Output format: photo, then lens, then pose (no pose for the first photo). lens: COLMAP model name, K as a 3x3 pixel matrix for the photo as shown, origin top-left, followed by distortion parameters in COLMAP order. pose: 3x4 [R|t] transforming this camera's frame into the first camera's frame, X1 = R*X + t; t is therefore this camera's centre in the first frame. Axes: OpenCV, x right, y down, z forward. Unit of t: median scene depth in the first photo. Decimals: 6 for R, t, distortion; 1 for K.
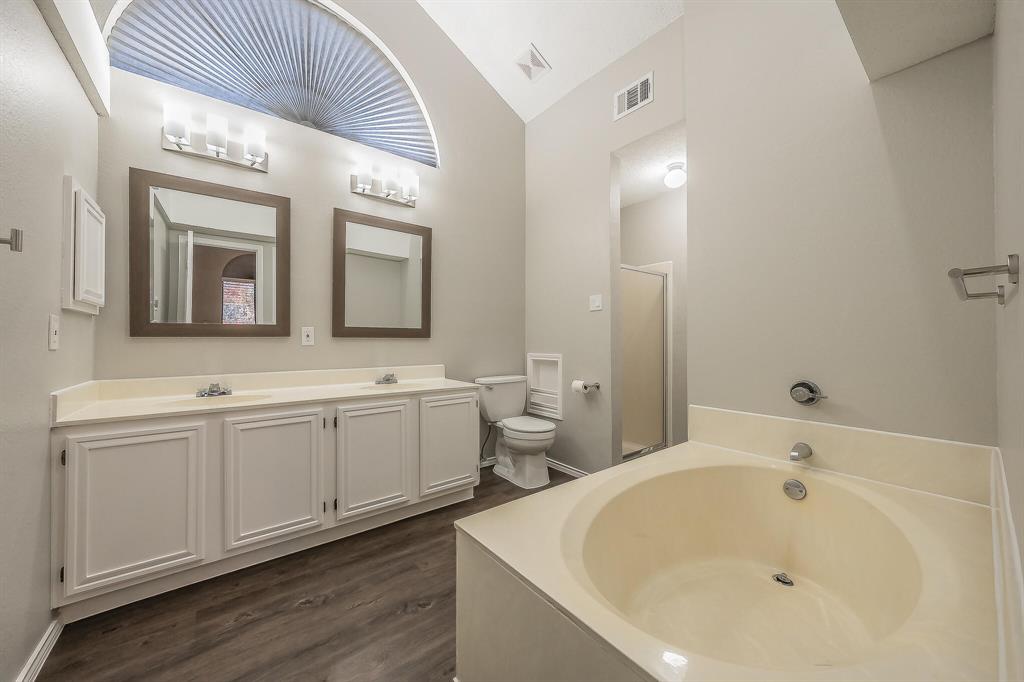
lens RADIAL K [[365.5, 0, 510.1], [0, 365.5, 338.9], [0, 0, 1]] dist [-0.001184, 0.000394]
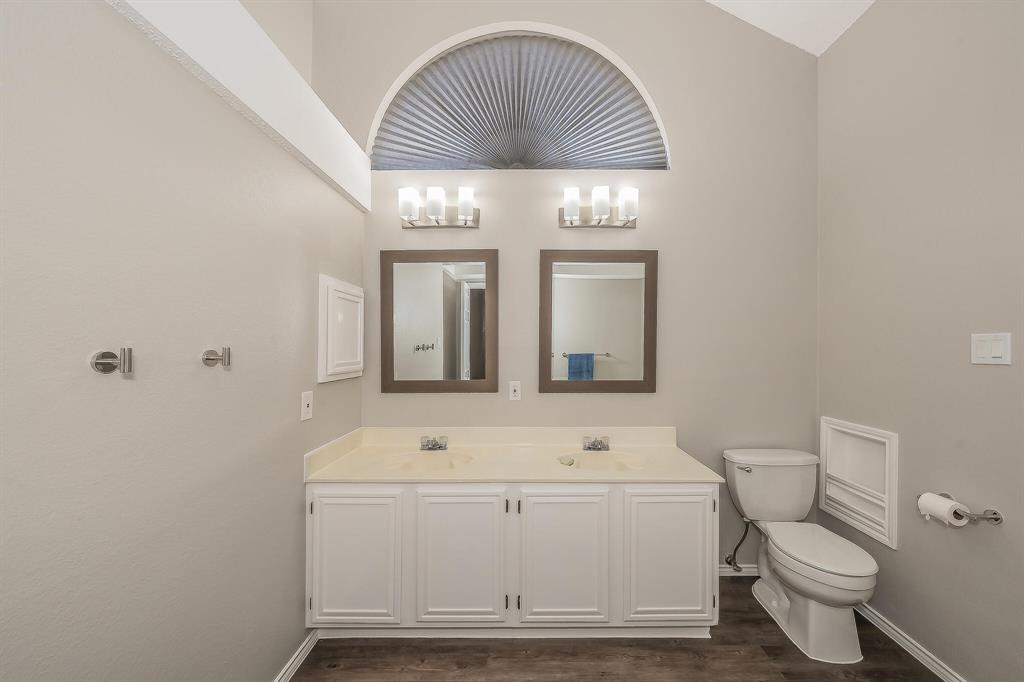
lens RADIAL K [[365.5, 0, 528.9], [0, 365.5, 351.8], [0, 0, 1]] dist [-0.001184, 0.000394]
pose [[0.790338, 0.002054, -0.612667, 0.049751], [0.000748, 0.999990, 0.004317, -0.105308], [0.612670, -0.003870, 0.790329, 0.255879]]
